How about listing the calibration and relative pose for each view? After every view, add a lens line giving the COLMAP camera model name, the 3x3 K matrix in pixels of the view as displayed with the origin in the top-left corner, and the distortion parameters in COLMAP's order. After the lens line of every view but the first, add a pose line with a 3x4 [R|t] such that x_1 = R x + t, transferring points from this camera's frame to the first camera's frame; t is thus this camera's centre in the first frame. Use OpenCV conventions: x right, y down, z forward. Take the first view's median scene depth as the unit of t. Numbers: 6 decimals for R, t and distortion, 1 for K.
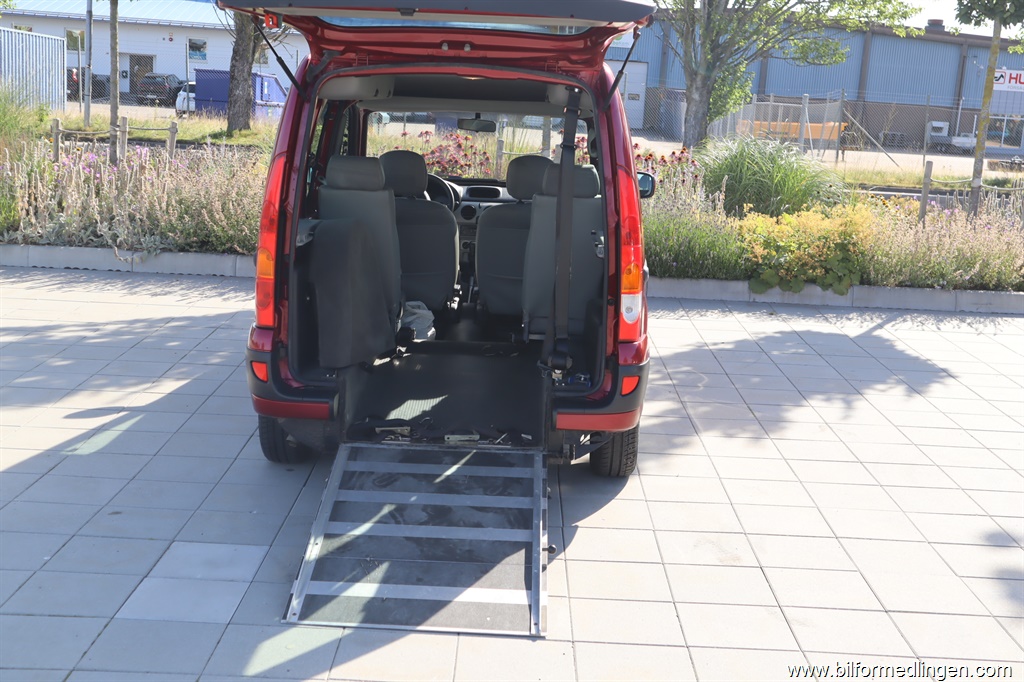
lens RADIAL K [[1317.7, 0, 512.1], [0, 1317.7, 341.1], [0, 0, 1]] dist [0.044288, 0.000000]
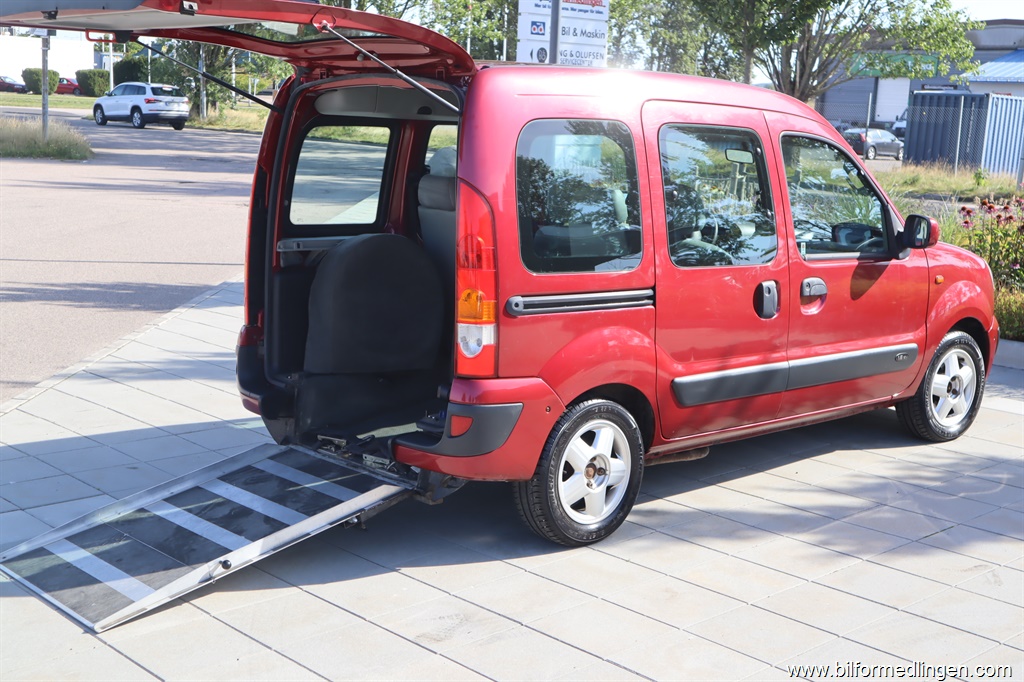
lens RADIAL K [[1317.7, 0, 519.8], [0, 1317.7, 338.7], [0, 0, 1]] dist [0.044288, 0.000000]
pose [[0.695039, 0.097821, -0.712286, 0.464799], [-0.137903, 0.990445, 0.001458, -0.019702], [0.705623, 0.097213, 0.701888, 0.251196]]
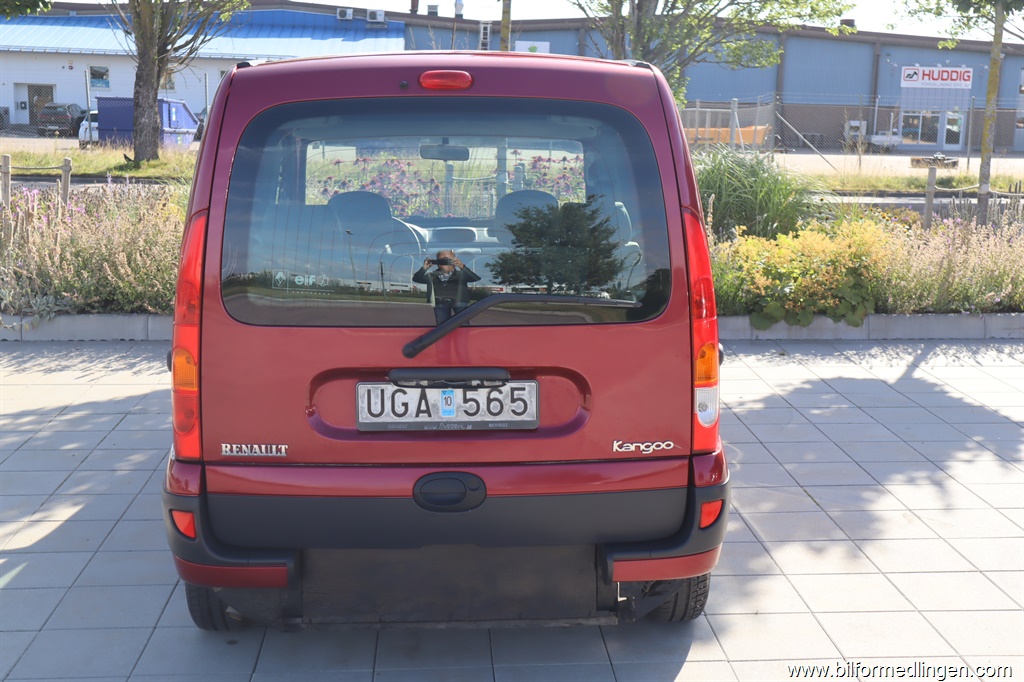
lens RADIAL K [[1317.7, 0, 511.0], [0, 1317.7, 341.7], [0, 0, 1]] dist [0.044288, 0.000000]
pose [[0.997087, -0.050308, 0.057332, -0.034033], [0.050880, 0.998668, -0.008570, -0.036582], [-0.056824, 0.011462, 0.998318, 0.184038]]
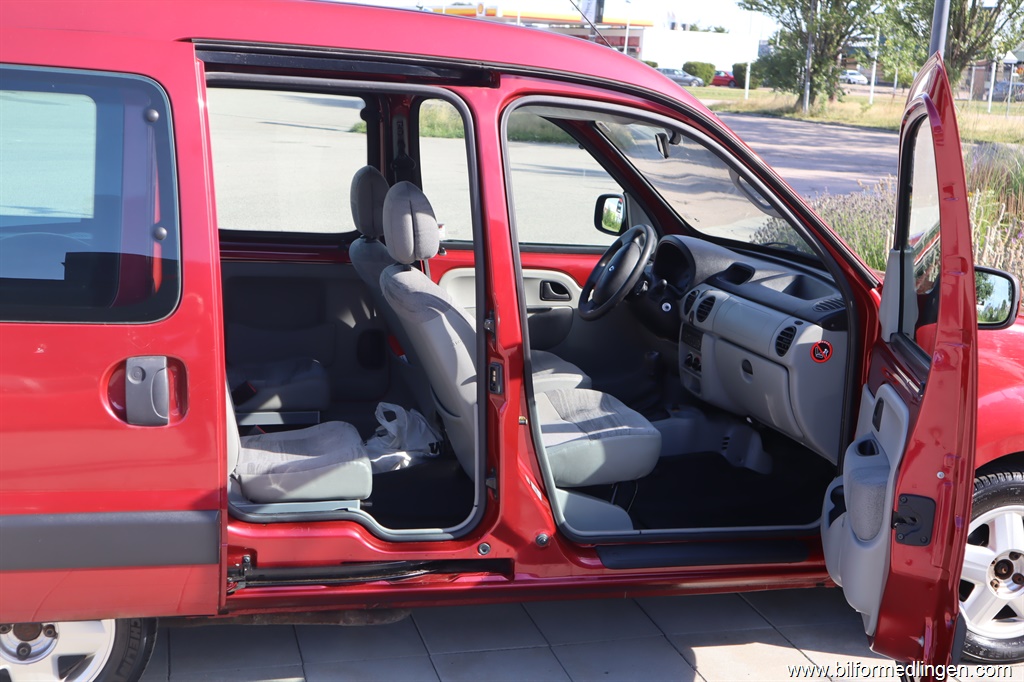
lens RADIAL K [[1317.7, 0, 519.0], [0, 1317.7, 333.9], [0, 0, 1]] dist [0.044288, 0.000000]
pose [[0.275241, 0.149373, -0.949700, 0.450088], [-0.218313, 0.971759, 0.089572, -0.109995], [0.936259, 0.182678, 0.300078, 0.705230]]
